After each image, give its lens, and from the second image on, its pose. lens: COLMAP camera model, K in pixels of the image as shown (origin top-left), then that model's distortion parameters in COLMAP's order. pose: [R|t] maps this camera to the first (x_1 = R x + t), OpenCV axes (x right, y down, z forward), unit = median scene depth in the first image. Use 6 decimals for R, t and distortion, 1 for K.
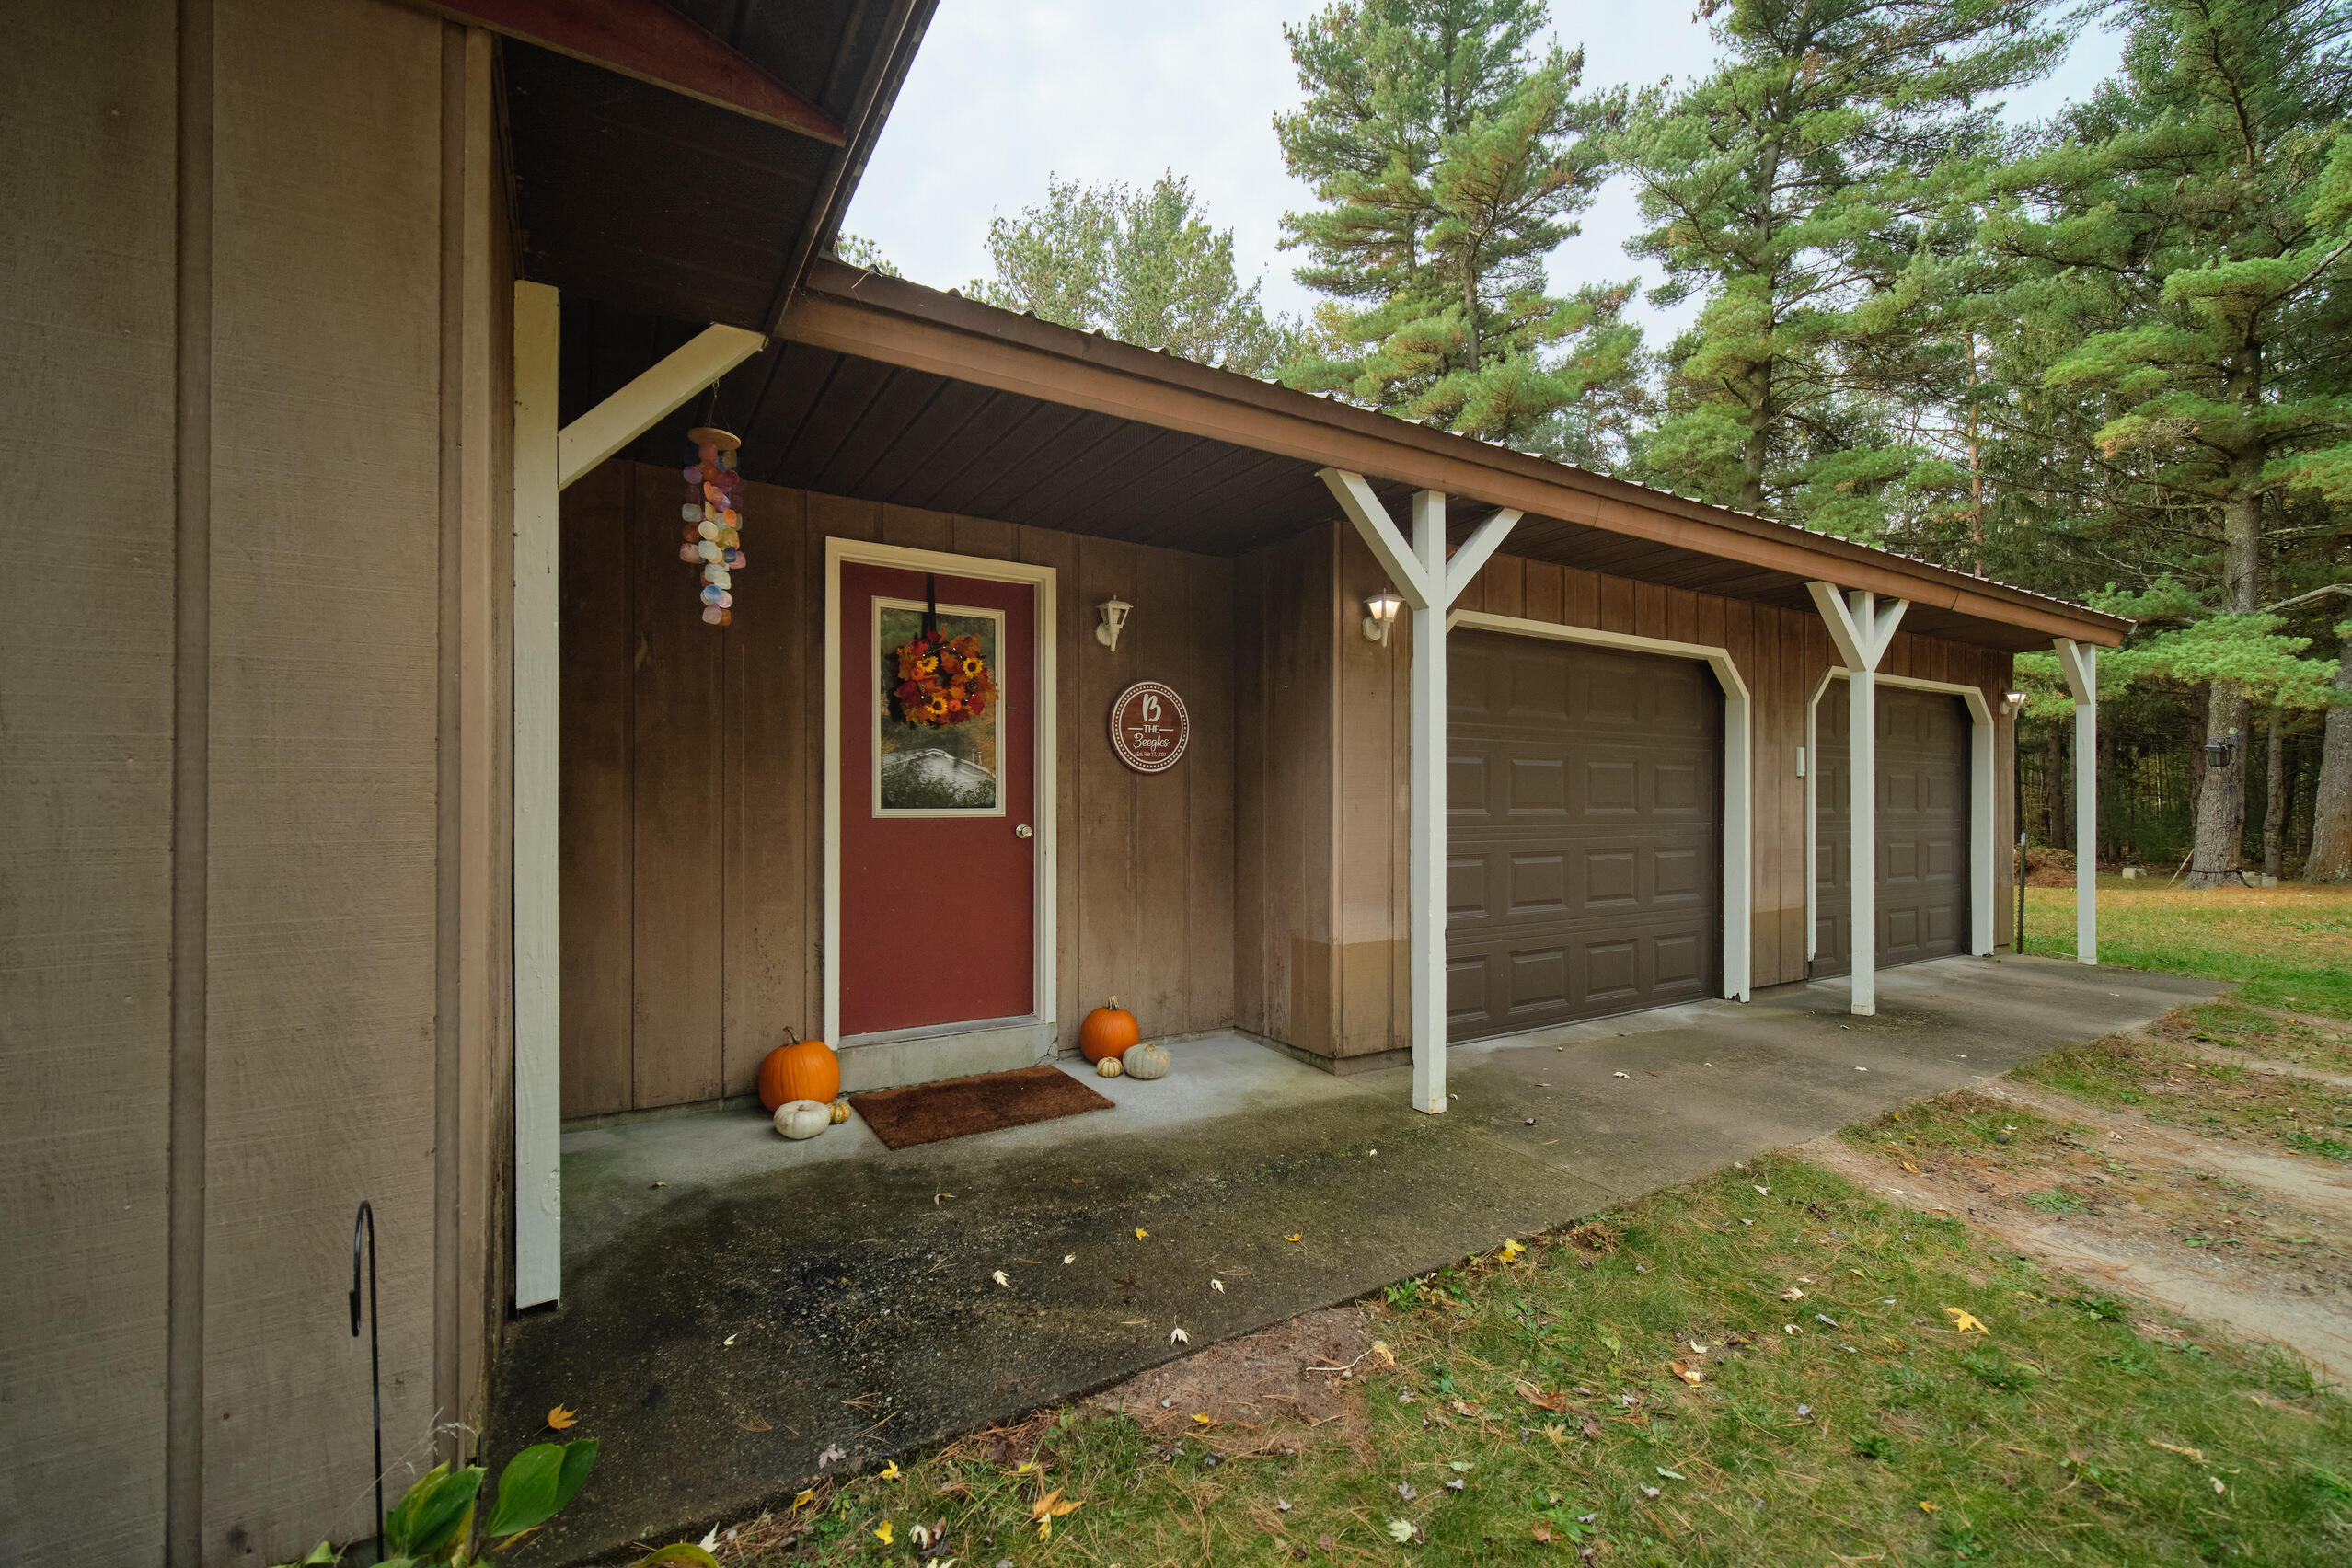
lens RADIAL K [[962.1, 0, 1172.6], [0, 962.1, 801.1], [0, 0, 1]] dist [-0.001247, -0.000016]
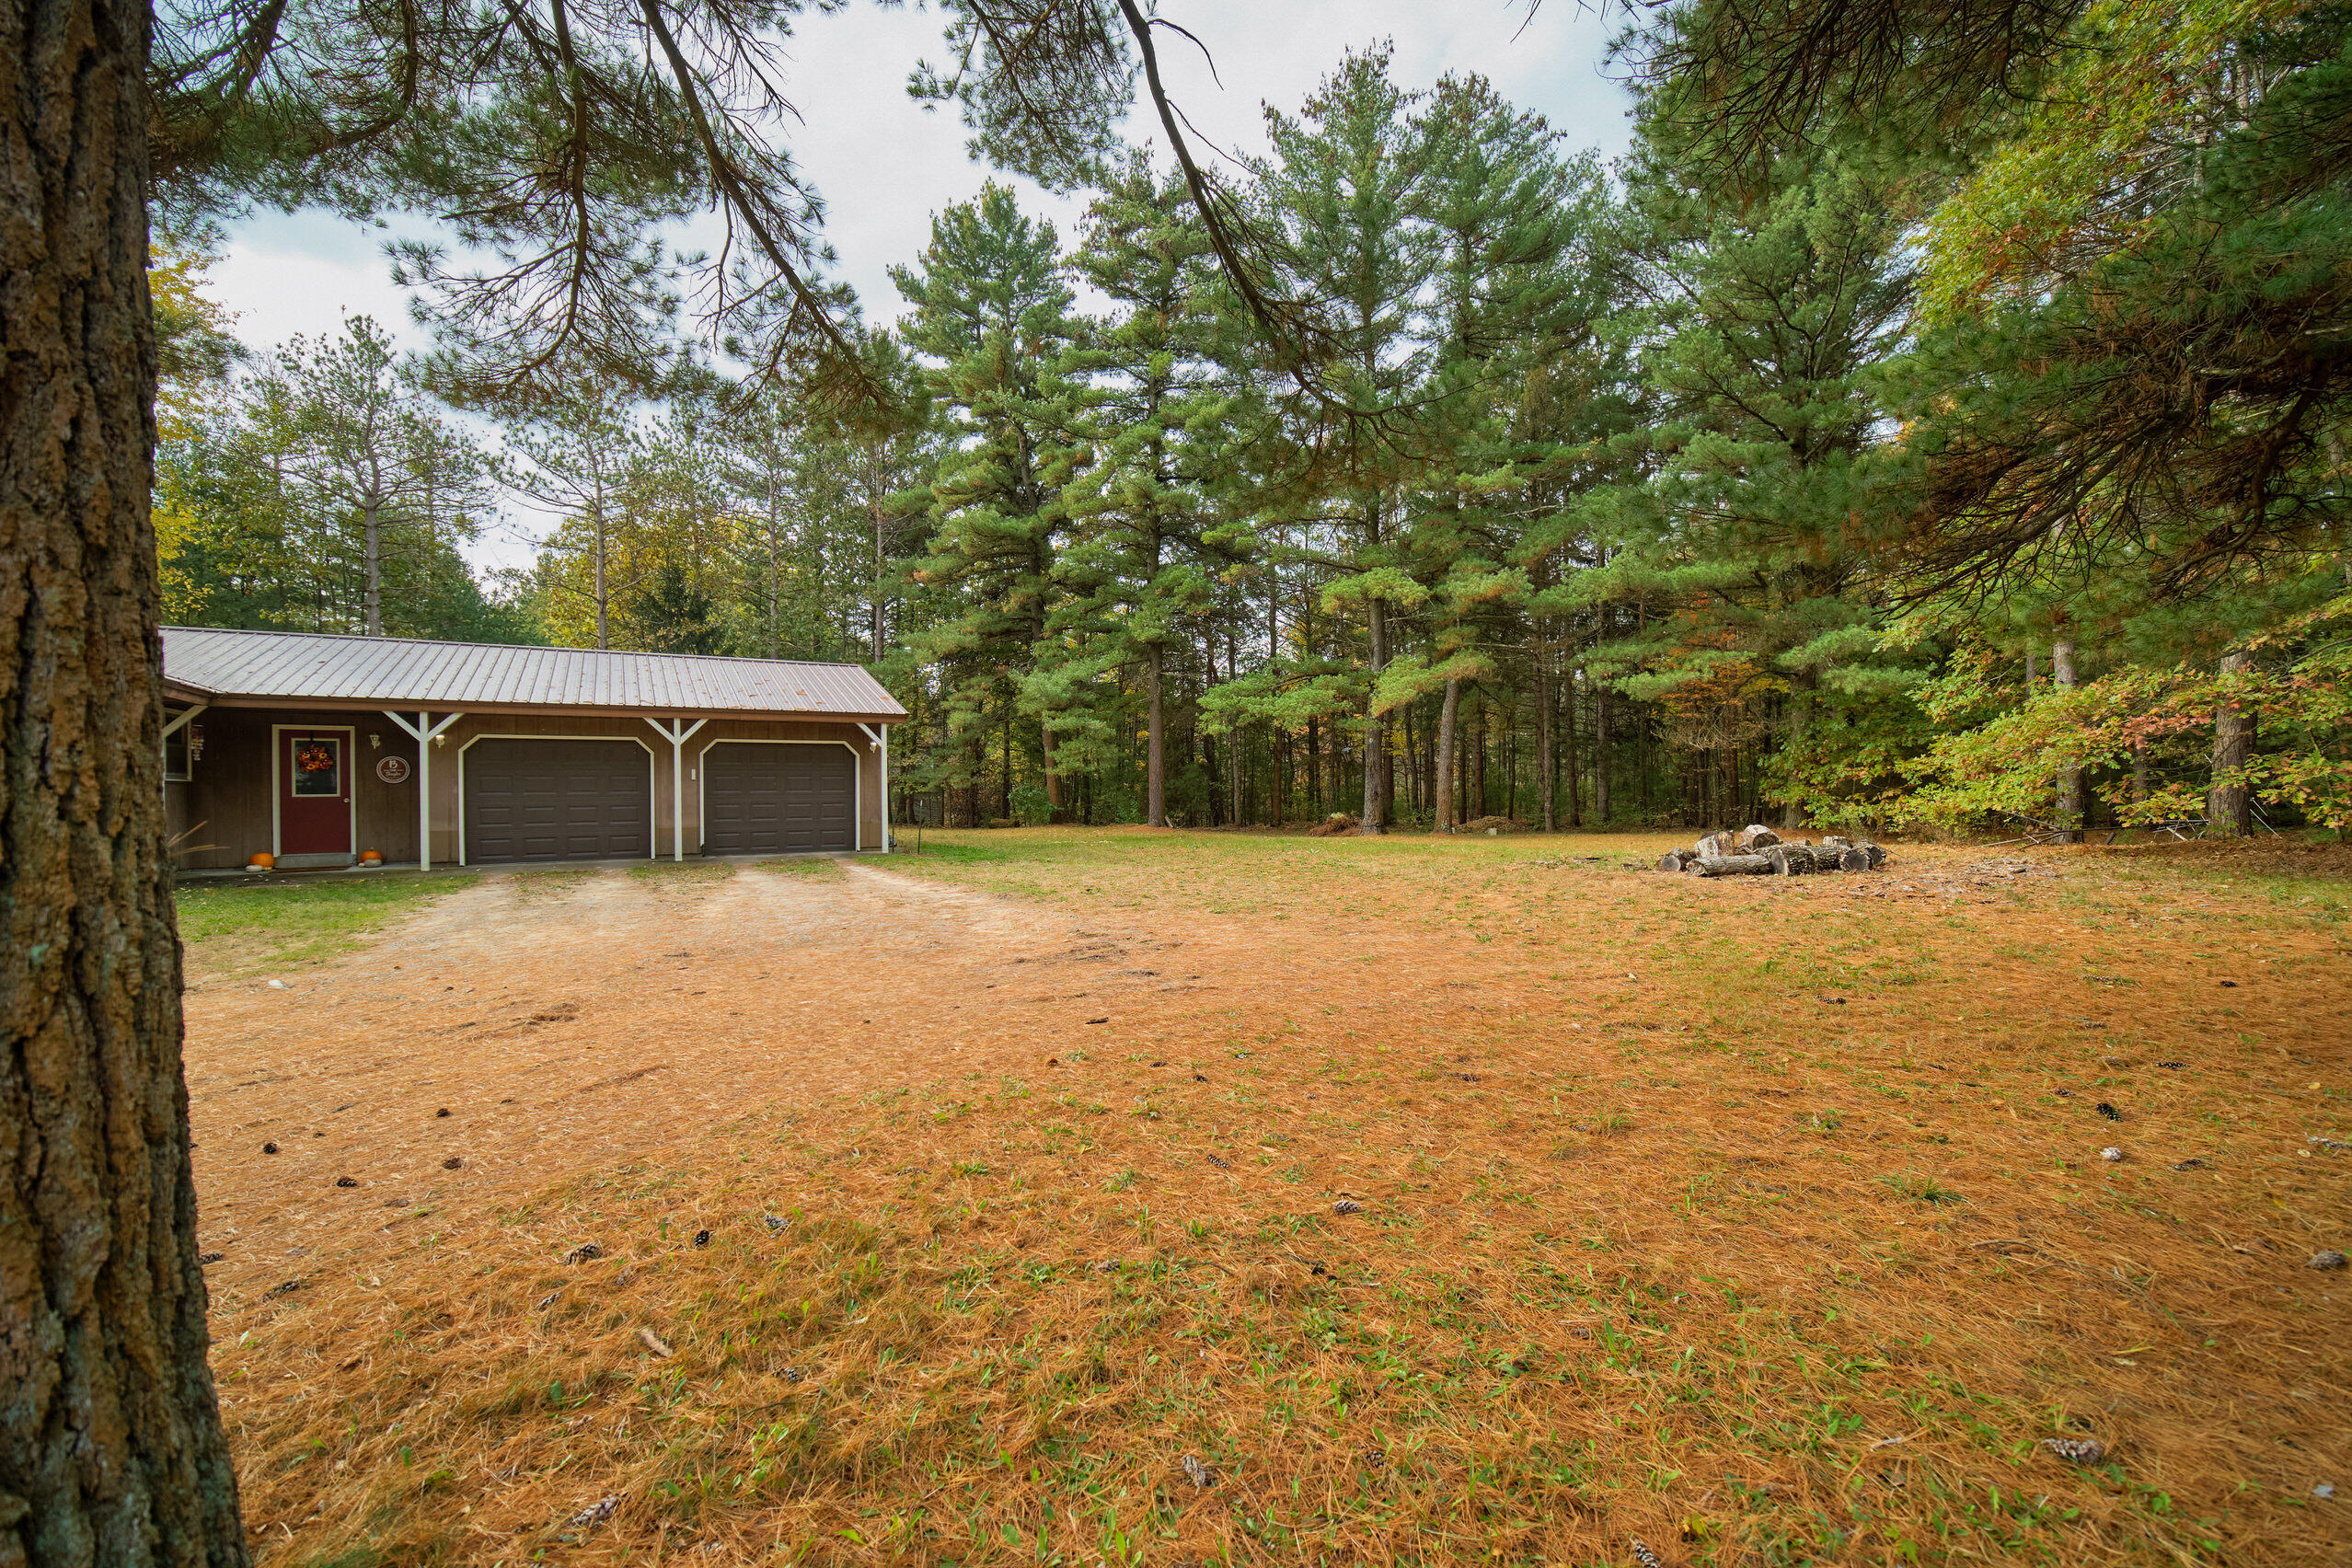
lens RADIAL K [[962.1, 0, 1172.6], [0, 962.1, 801.1], [0, 0, 1]] dist [-0.001247, -0.000016]
pose [[0.999800, -0.002622, -0.019847, 2.809347], [0.003294, 0.999418, 0.033946, -0.074063], [0.019747, -0.034005, 0.999227, -2.350365]]
